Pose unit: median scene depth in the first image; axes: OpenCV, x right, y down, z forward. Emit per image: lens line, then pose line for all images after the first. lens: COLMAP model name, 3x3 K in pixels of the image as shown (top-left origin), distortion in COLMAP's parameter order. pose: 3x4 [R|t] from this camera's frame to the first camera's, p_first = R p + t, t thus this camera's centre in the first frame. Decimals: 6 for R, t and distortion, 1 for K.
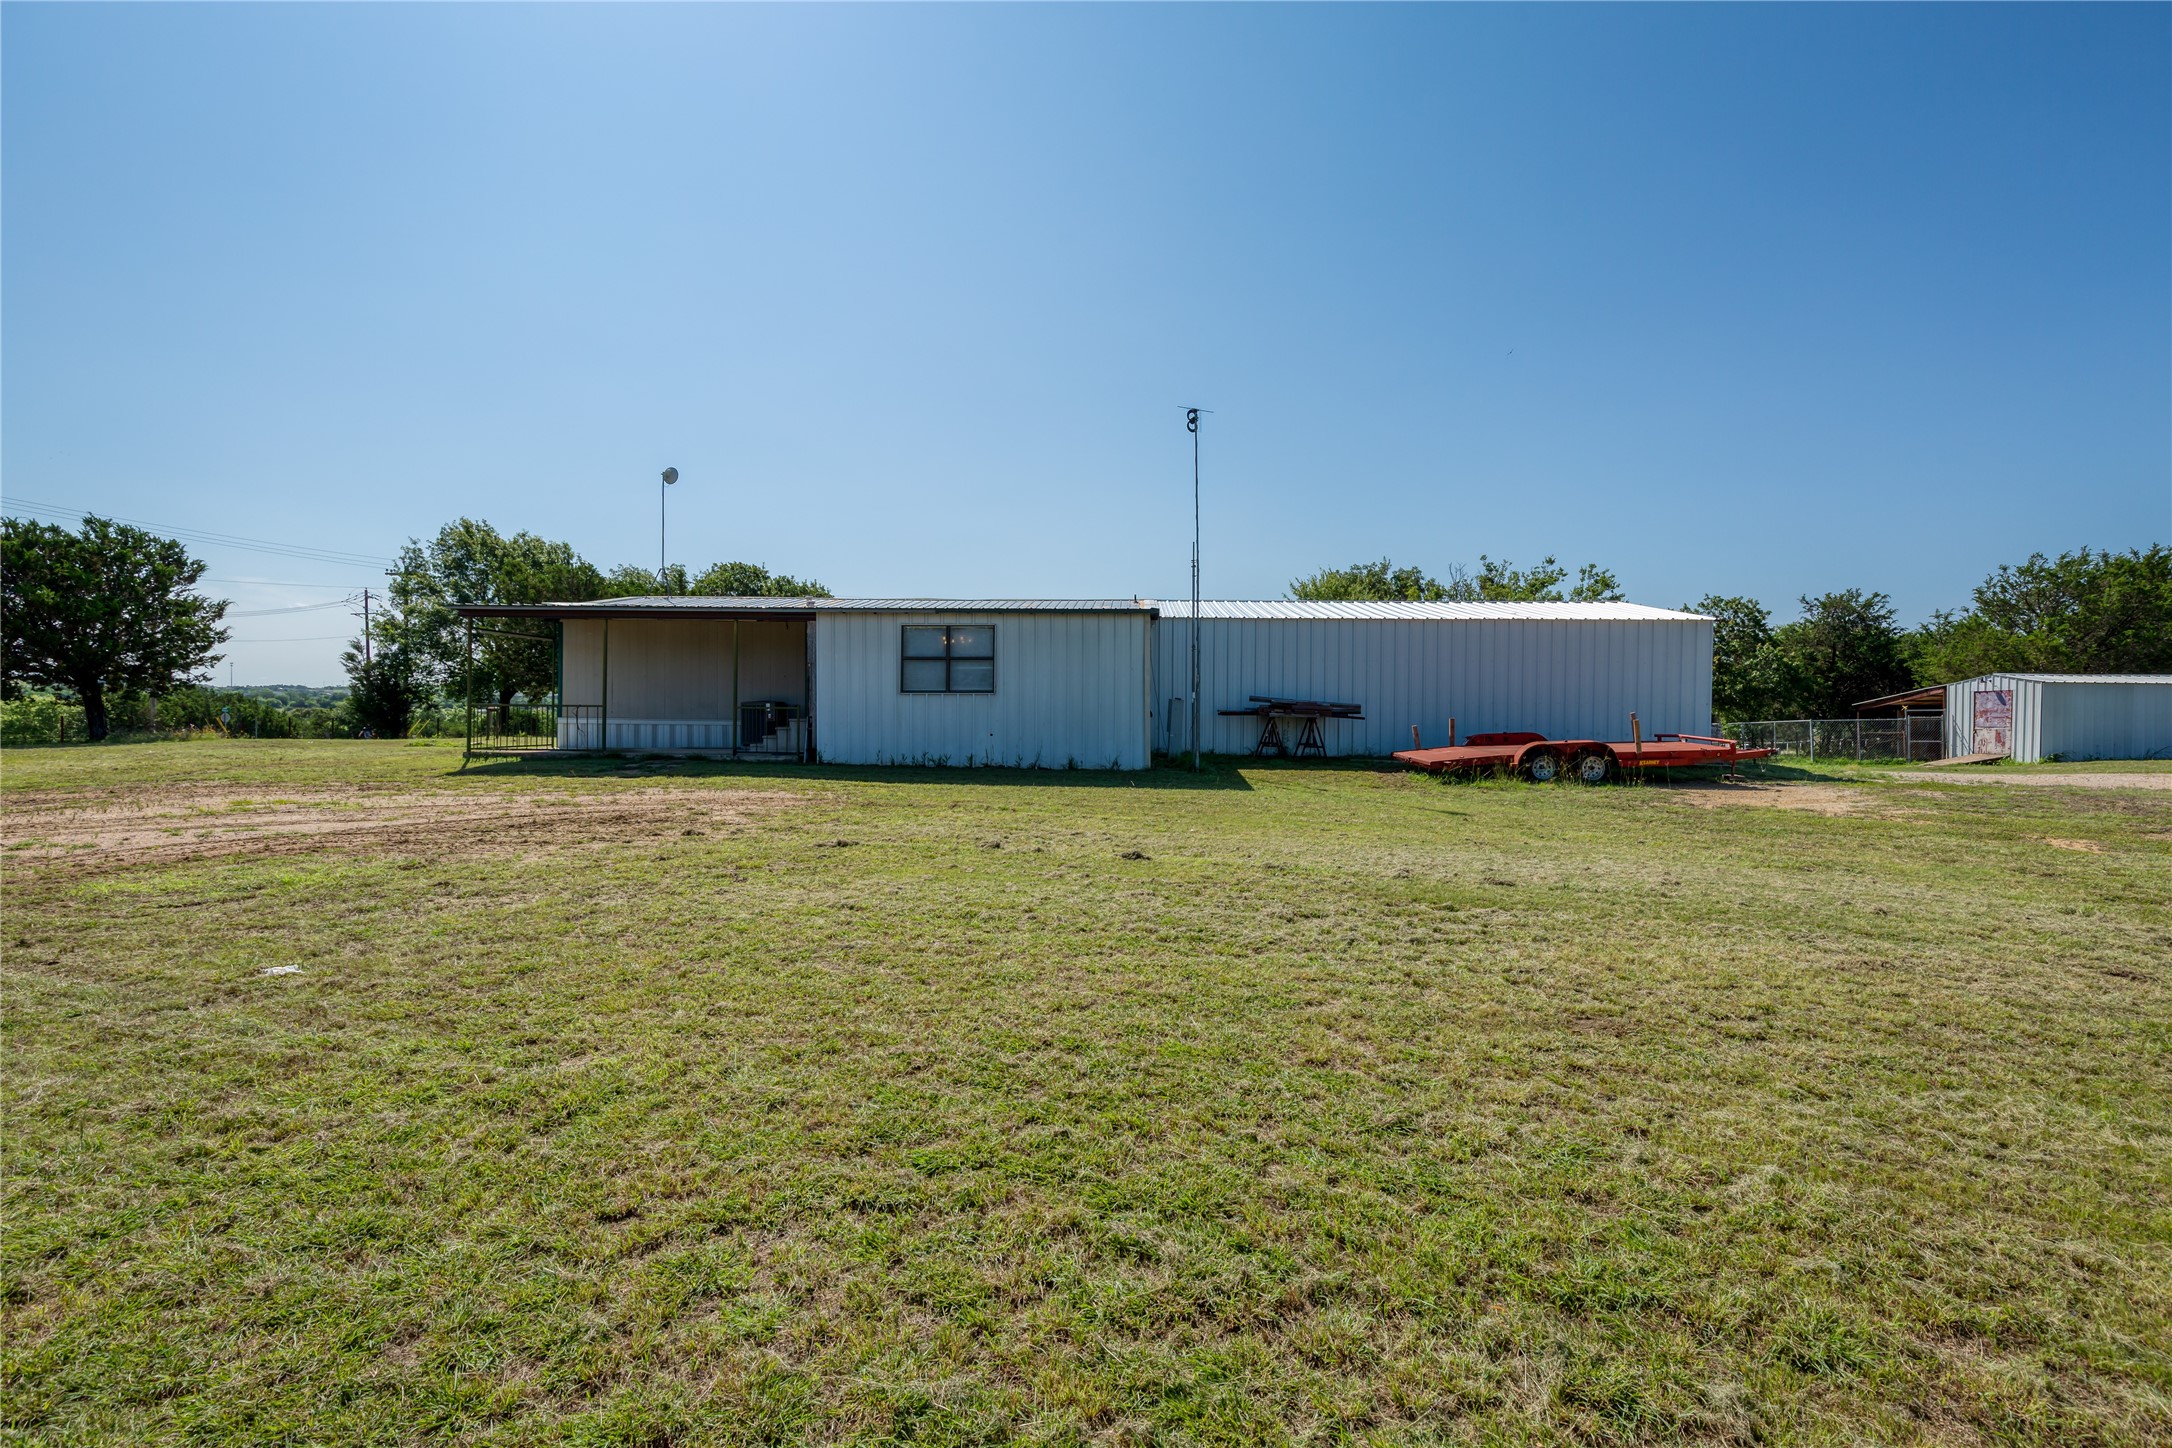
lens RADIAL K [[995.0, 0, 1086.0], [0, 995.0, 724.0], [0, 0, 1]] dist [0.001297, 0.000088]
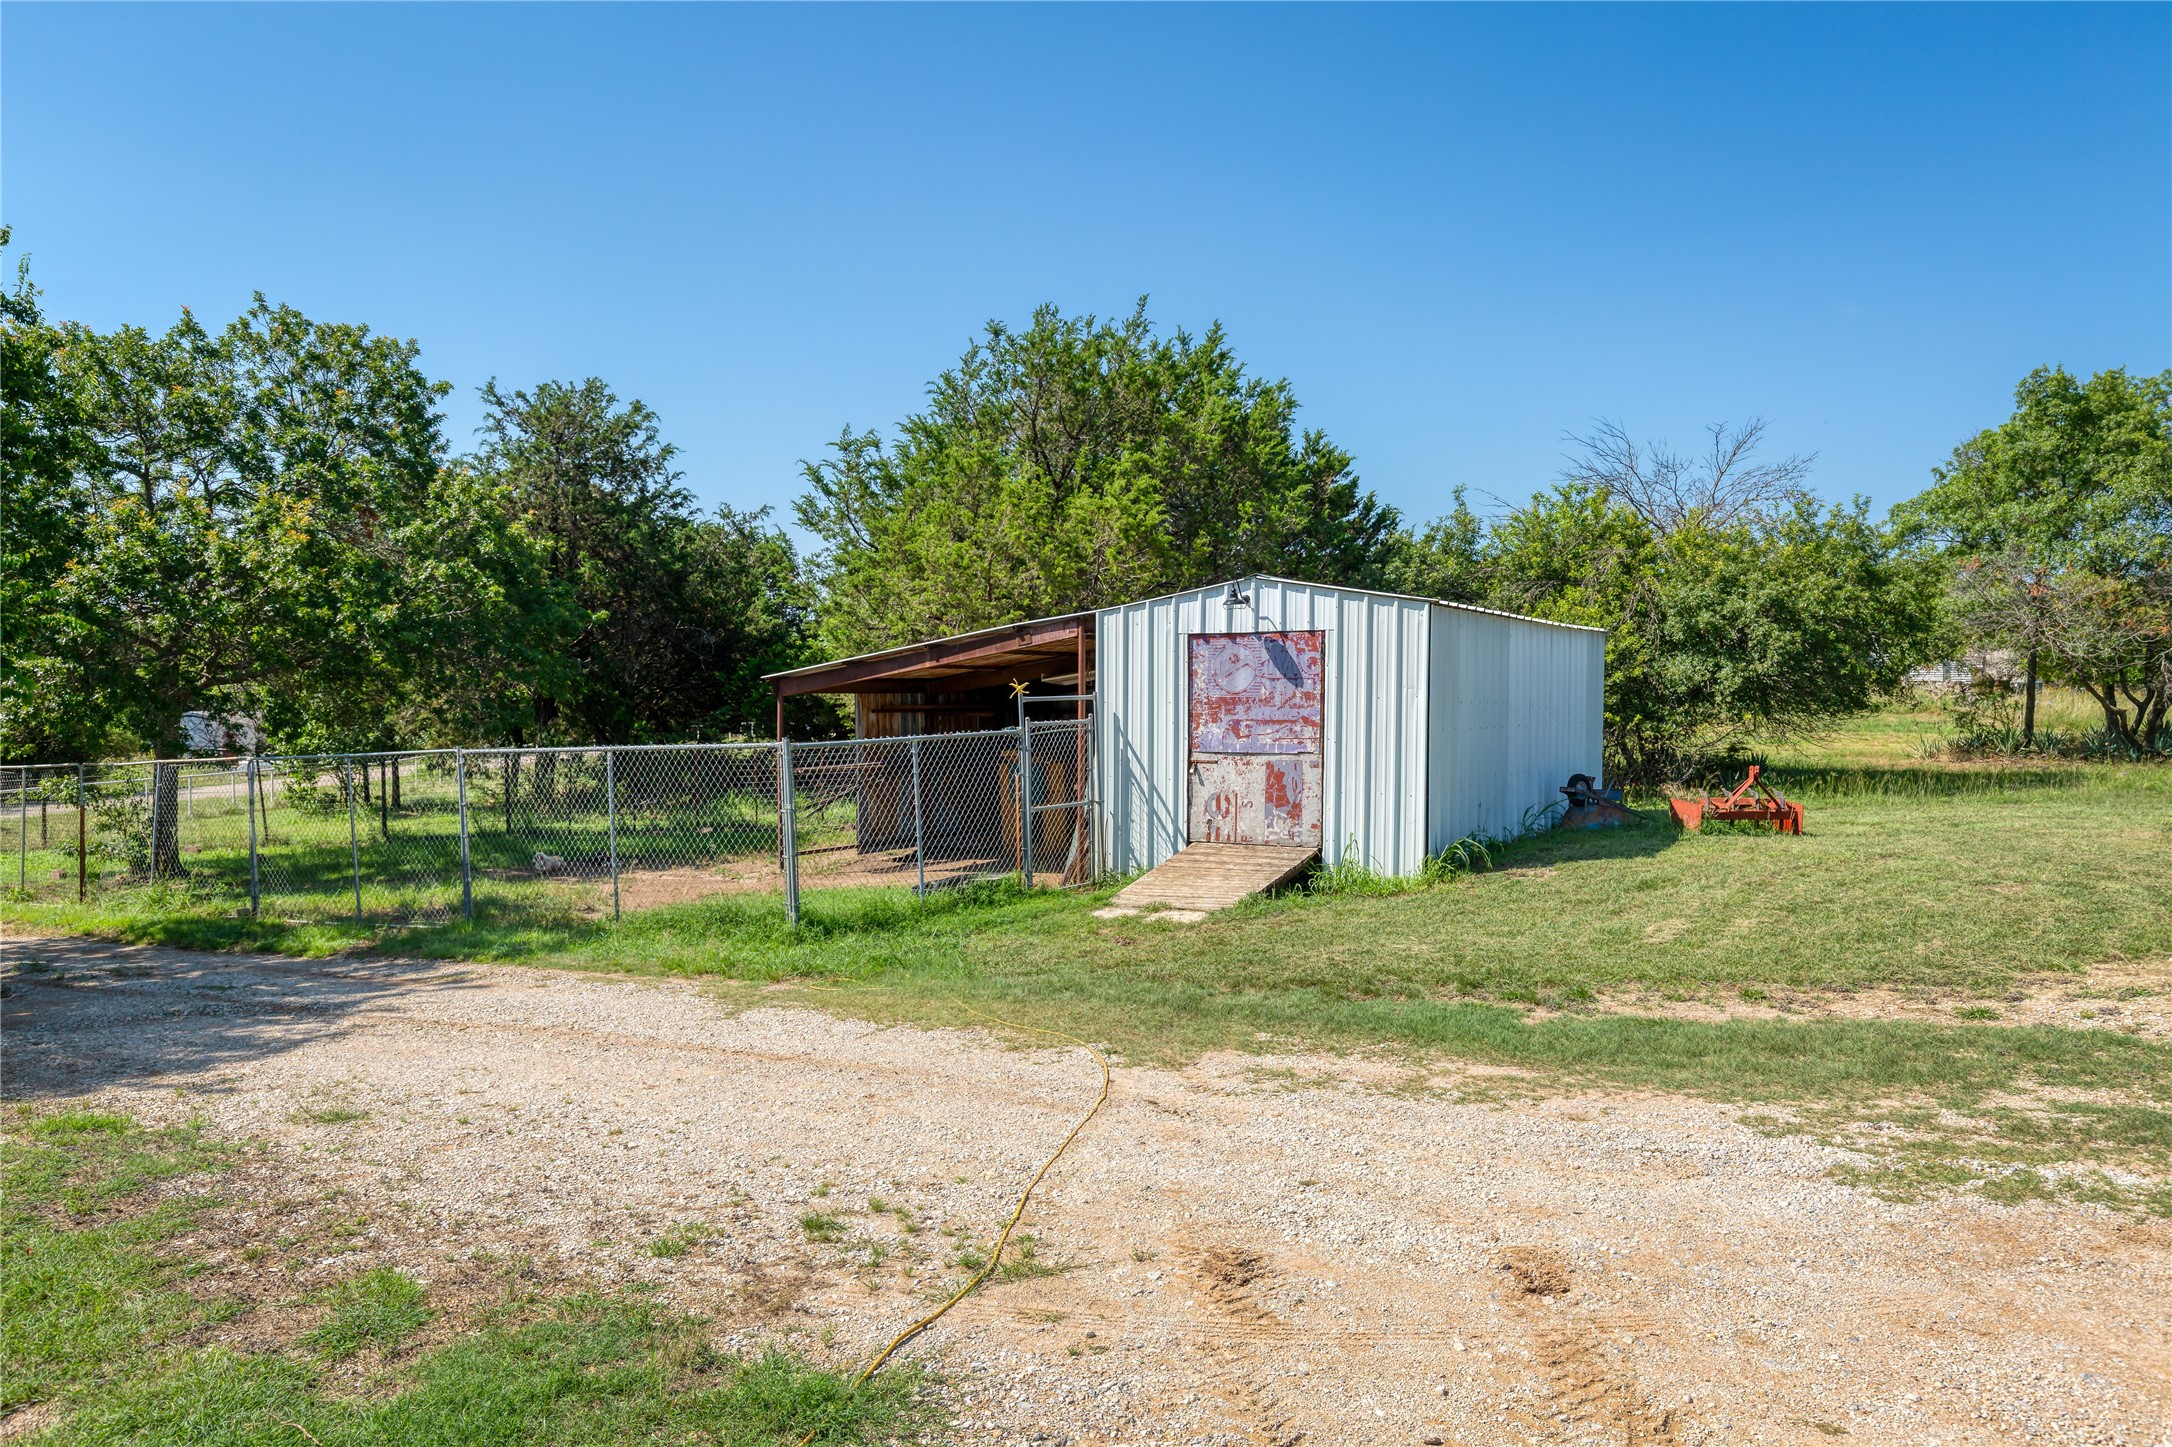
lens RADIAL K [[1537.9, 0, 1086.0], [0, 1537.9, 723.5], [0, 0, 1]] dist [0.002600, 0.000421]
pose [[0.456328, -0.026826, 0.889407, 0.457012], [0.015213, 0.999635, 0.022346, -0.016392], [-0.889681, 0.003334, 0.456570, 0.800160]]
